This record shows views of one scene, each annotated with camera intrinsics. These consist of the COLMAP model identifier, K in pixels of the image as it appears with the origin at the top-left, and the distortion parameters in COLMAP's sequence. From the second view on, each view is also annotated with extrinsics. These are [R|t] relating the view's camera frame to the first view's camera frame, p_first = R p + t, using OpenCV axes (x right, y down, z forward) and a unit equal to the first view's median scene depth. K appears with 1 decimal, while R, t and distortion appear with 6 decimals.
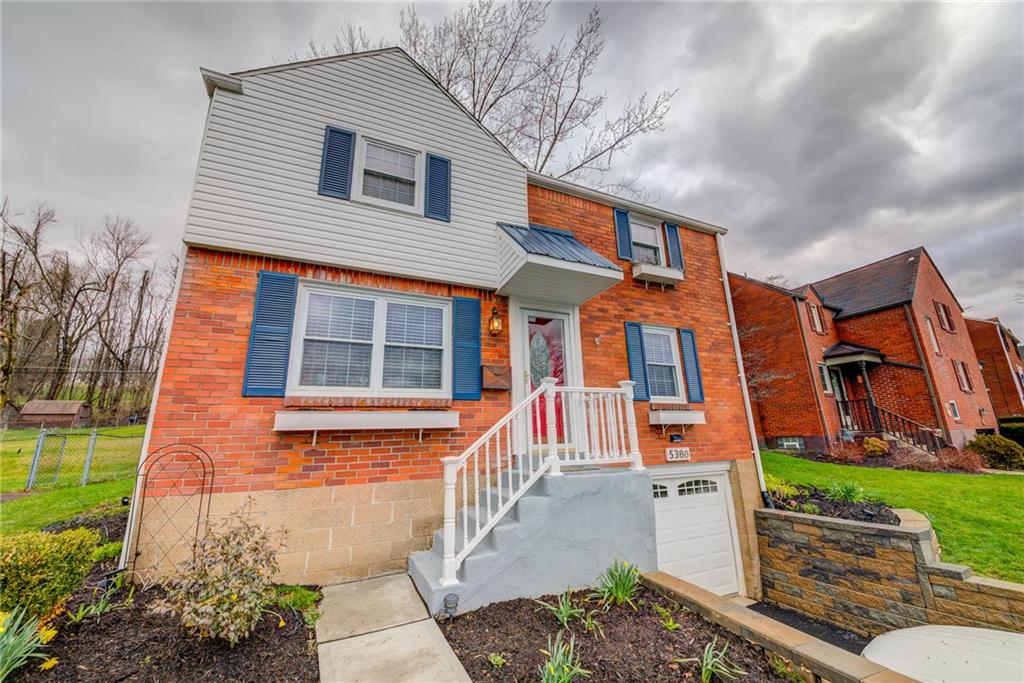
lens RADIAL K [[358.0, 0, 512.8], [0, 358.0, 344.5], [0, 0, 1]] dist [0.010011, -0.011252]
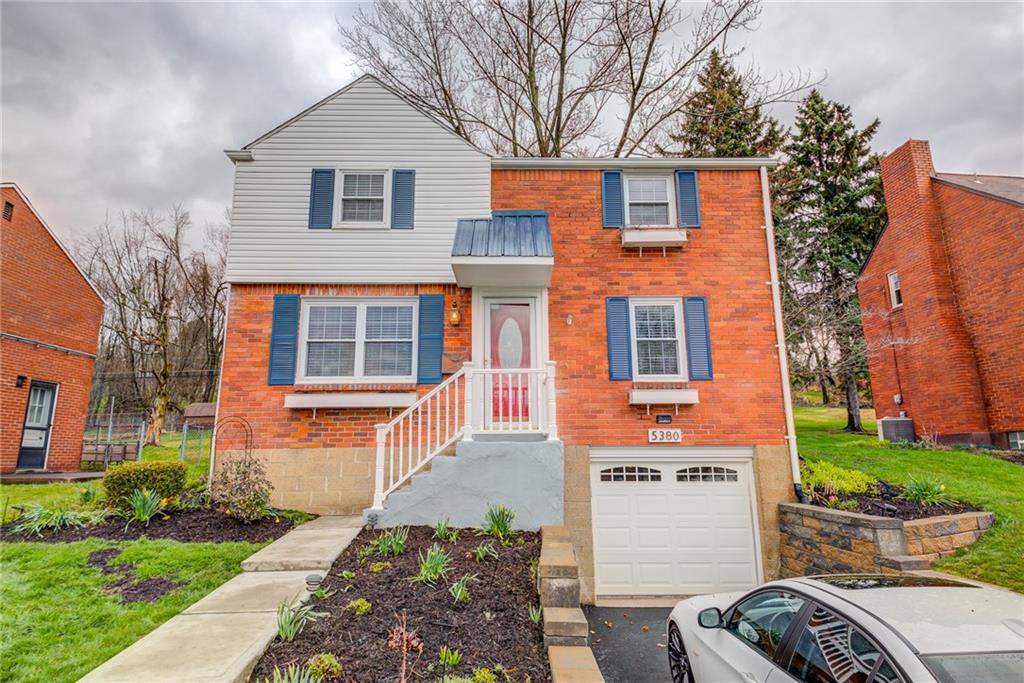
lens RADIAL K [[499.7, 0, 512.0], [0, 499.7, 341.5], [0, 0, 1]] dist [0.026093, 0.000016]
pose [[0.930237, -0.060681, -0.361908, 0.669384], [0.080039, 0.996039, 0.038724, -0.022657], [0.358124, -0.064989, 0.931409, -0.389647]]
